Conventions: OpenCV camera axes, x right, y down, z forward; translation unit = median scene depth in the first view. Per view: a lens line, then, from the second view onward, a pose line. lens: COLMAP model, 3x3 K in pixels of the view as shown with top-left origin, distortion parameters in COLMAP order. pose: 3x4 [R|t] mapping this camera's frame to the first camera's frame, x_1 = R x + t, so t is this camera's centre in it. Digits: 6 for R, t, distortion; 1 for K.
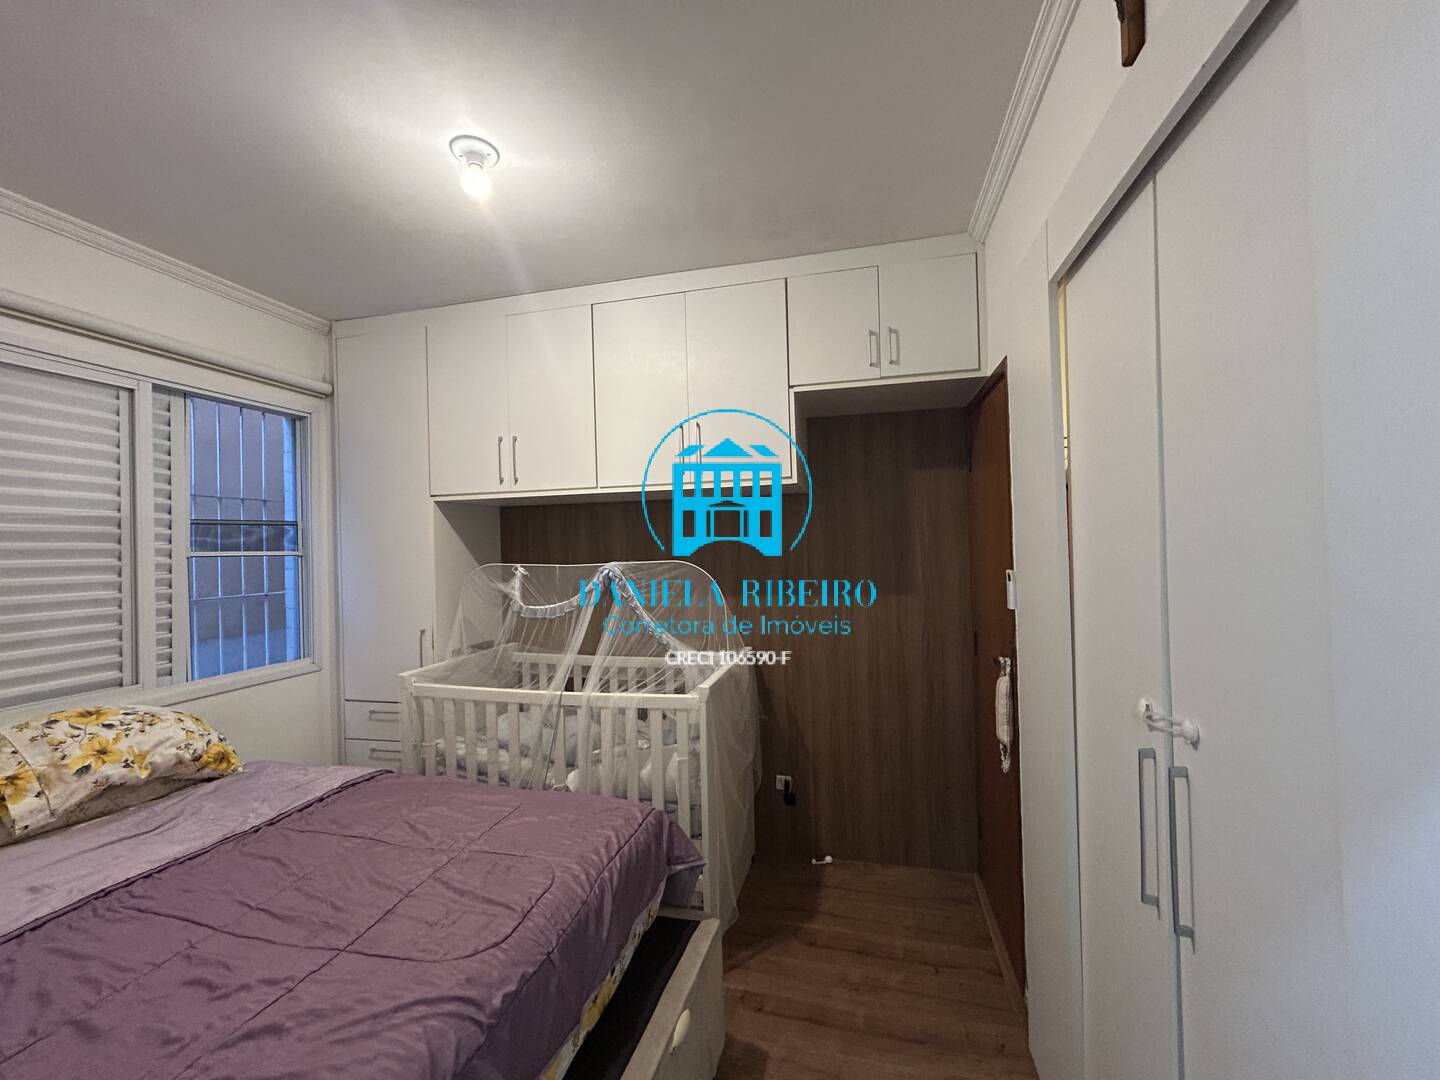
lens RADIAL K [[584.1, 0, 724.7], [0, 584.1, 539.7], [0, 0, 1]] dist [-0.005800, 0.002806]
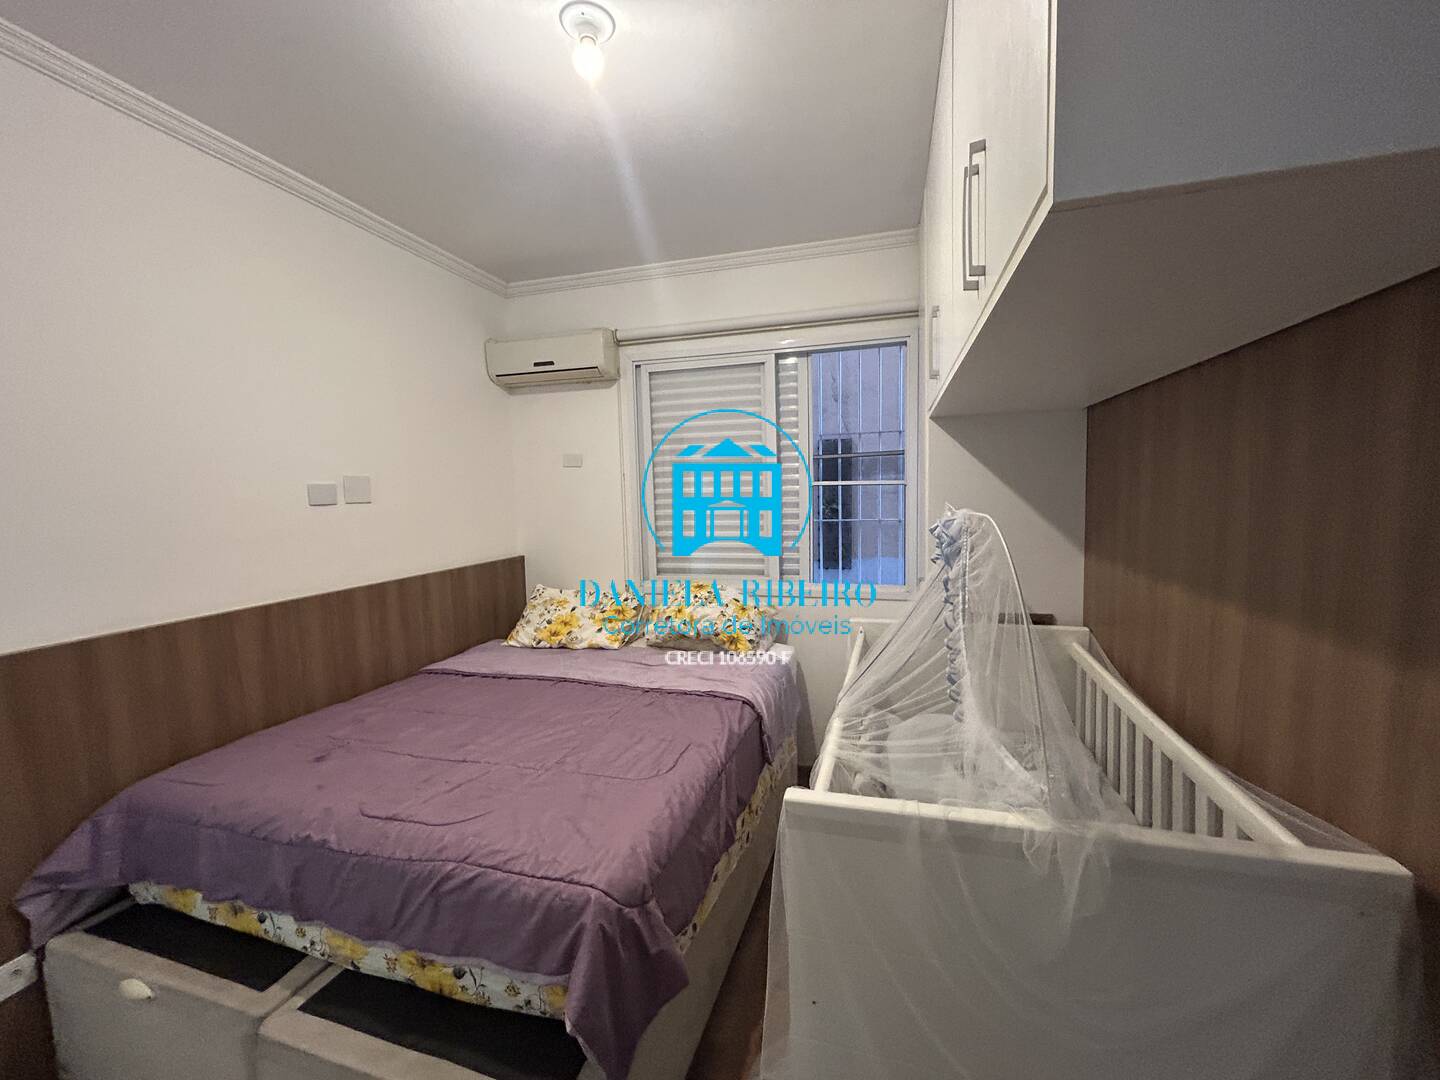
lens RADIAL K [[583.7, 0, 722.6], [0, 583.7, 539.3], [0, 0, 1]] dist [-0.000538, 0.000617]
pose [[-0.040164, 0.106246, -0.993528, 0.380945], [0.036534, 0.993822, 0.104801, 0.006199], [0.998525, -0.032089, -0.043798, 0.932298]]
